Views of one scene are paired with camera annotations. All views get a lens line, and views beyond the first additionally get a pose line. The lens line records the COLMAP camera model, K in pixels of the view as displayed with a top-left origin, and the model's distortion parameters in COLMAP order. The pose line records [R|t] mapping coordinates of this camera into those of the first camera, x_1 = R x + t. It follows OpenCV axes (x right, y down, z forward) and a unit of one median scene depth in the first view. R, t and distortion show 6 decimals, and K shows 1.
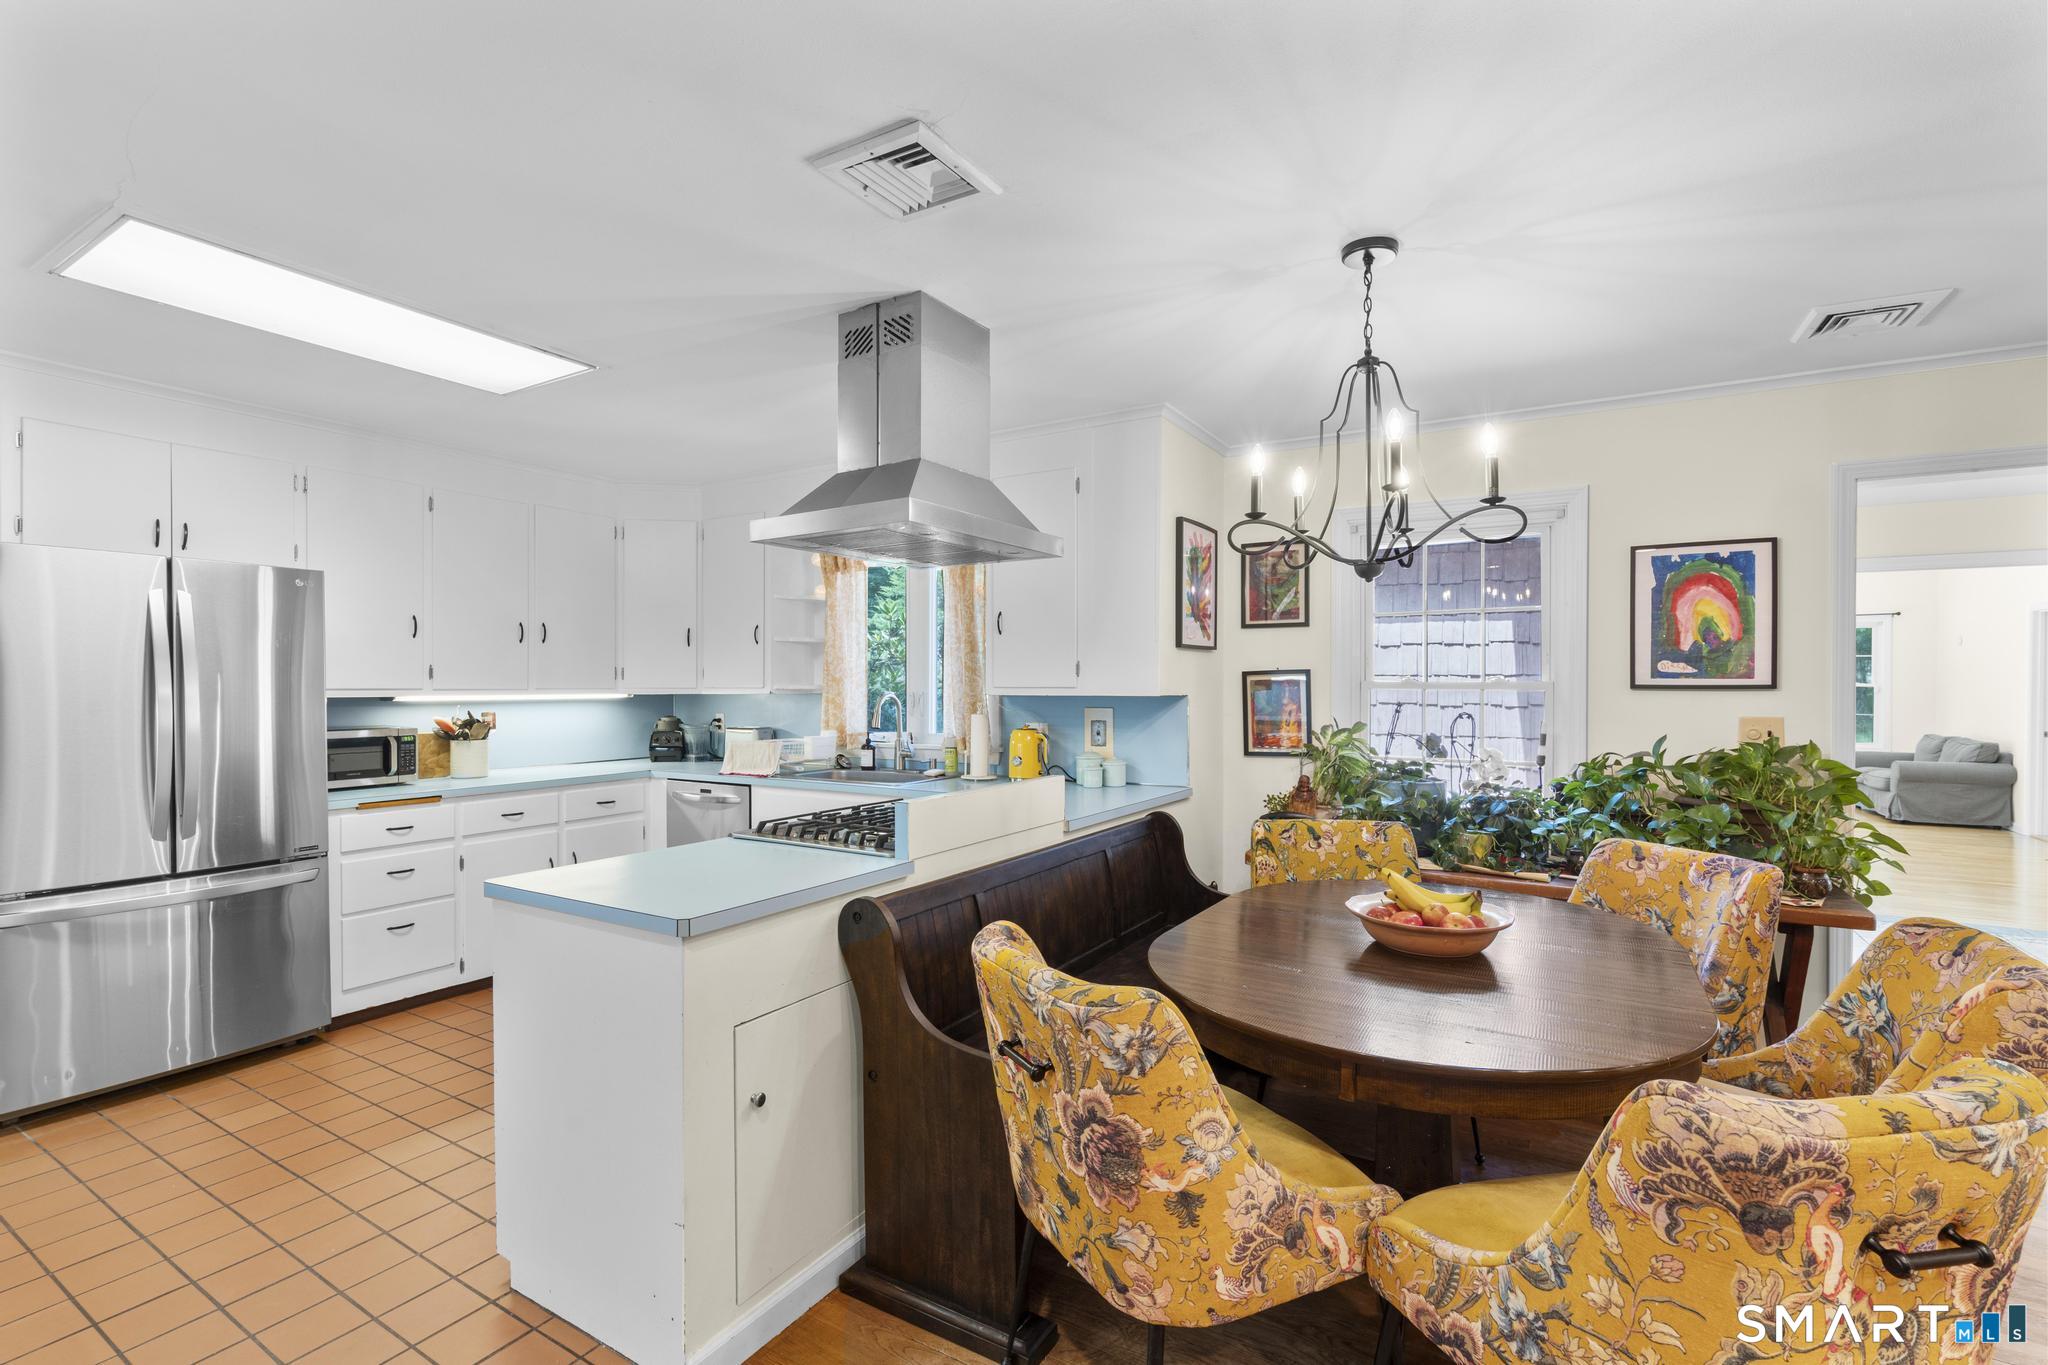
lens RADIAL K [[920.1, 0, 1021.0], [0, 920.1, 687.1], [0, 0, 1]] dist [-0.009838, 0.005844]
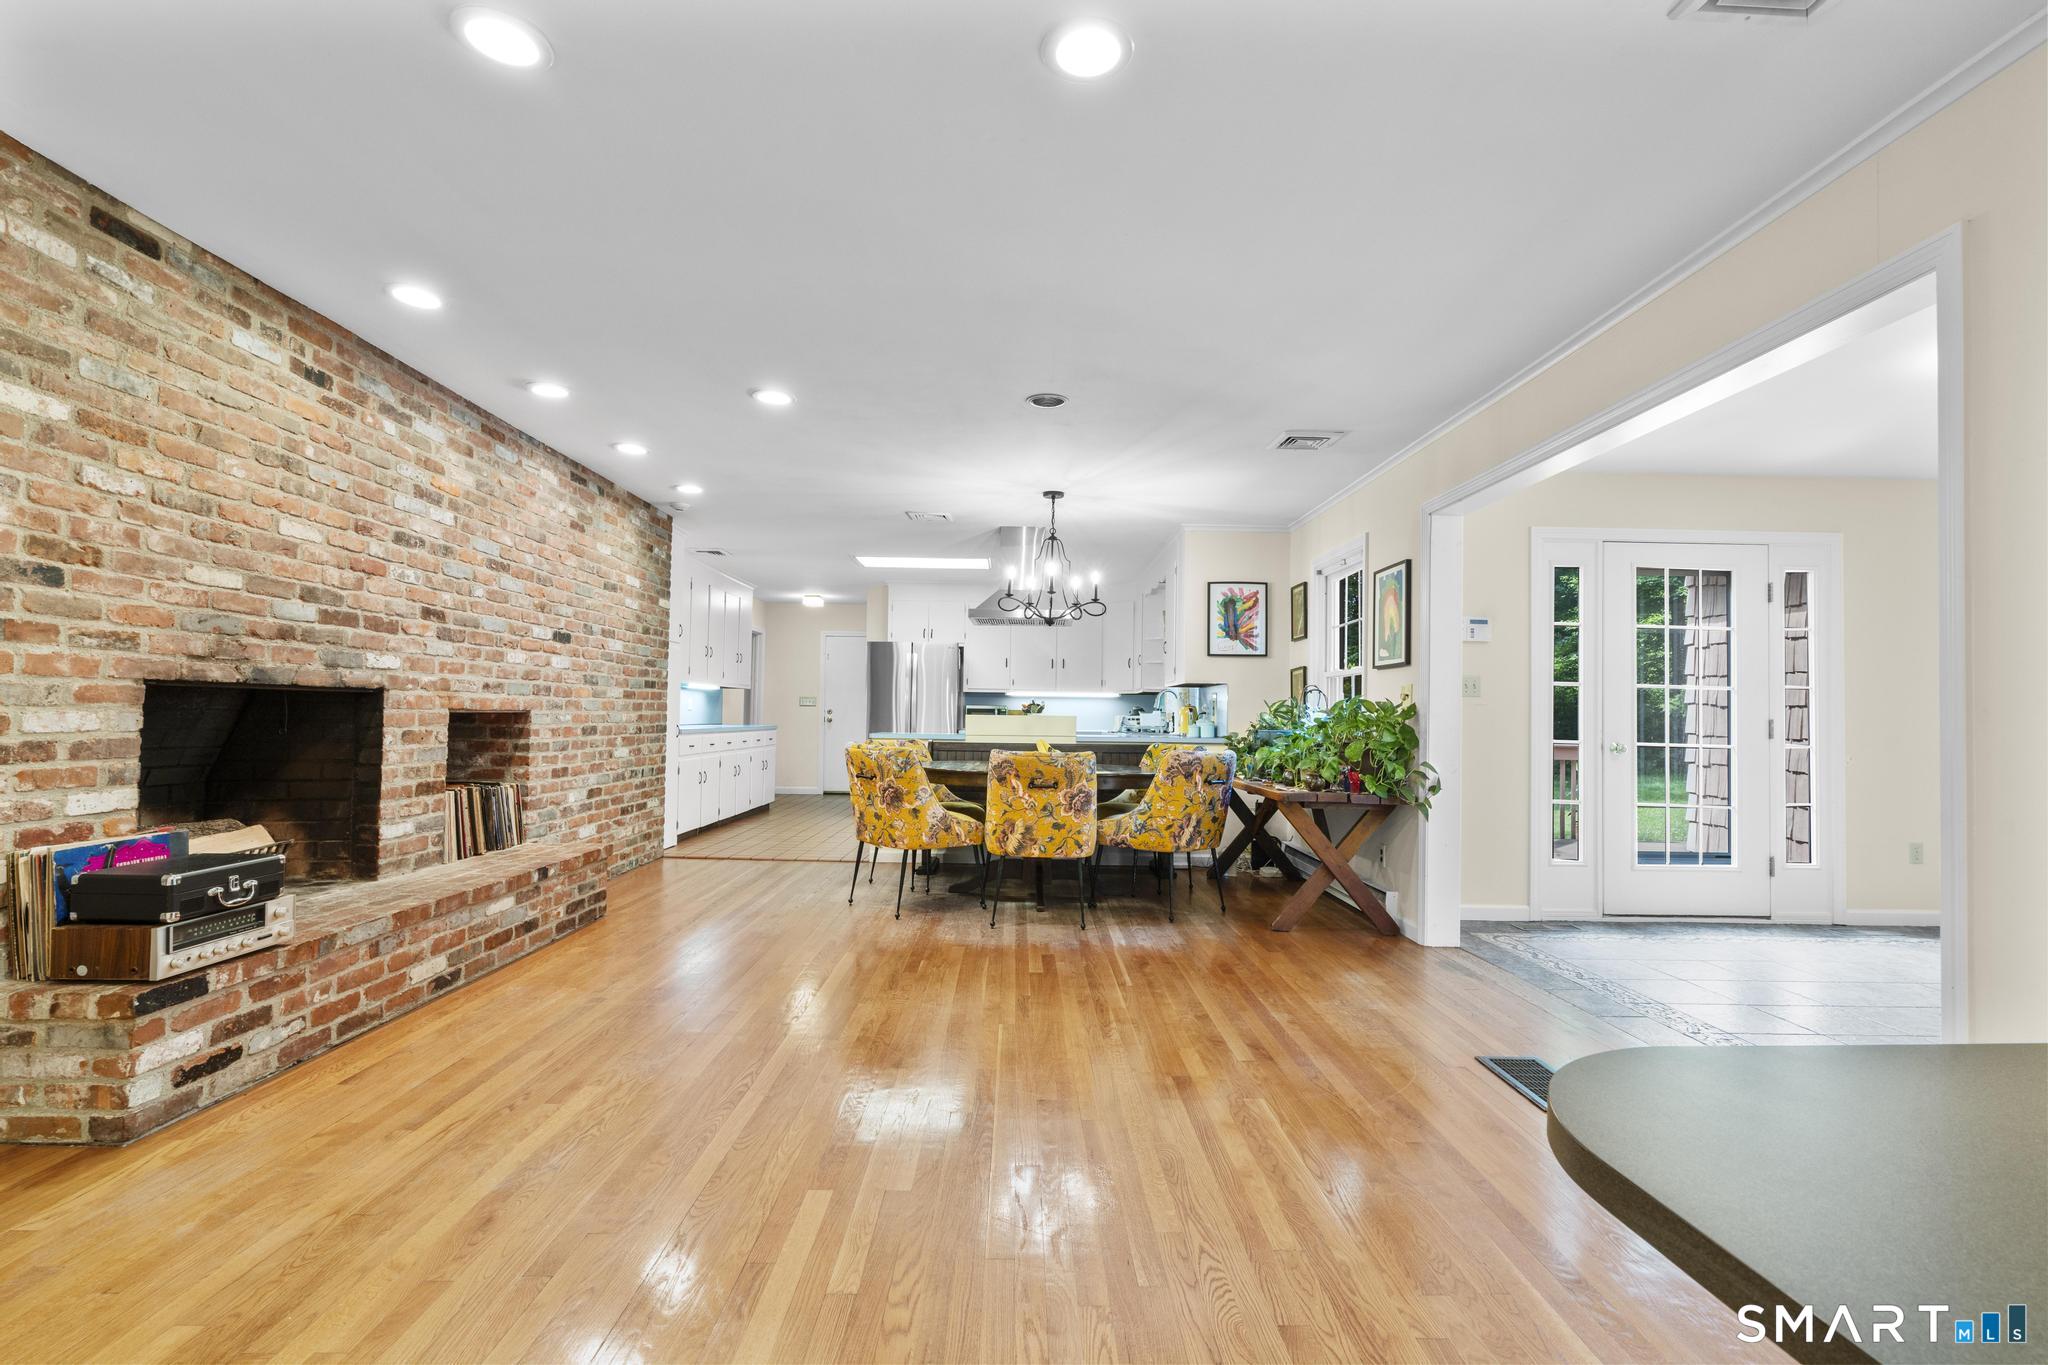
lens RADIAL K [[920.1, 0, 1021.8], [0, 920.1, 688.3], [0, 0, 1]] dist [-0.009838, 0.005844]
pose [[0.529263, -0.018453, -0.848257, 1.603892], [-0.017656, 0.999307, -0.032755, 0.089824], [0.848274, 0.032313, 0.528570, -0.246344]]
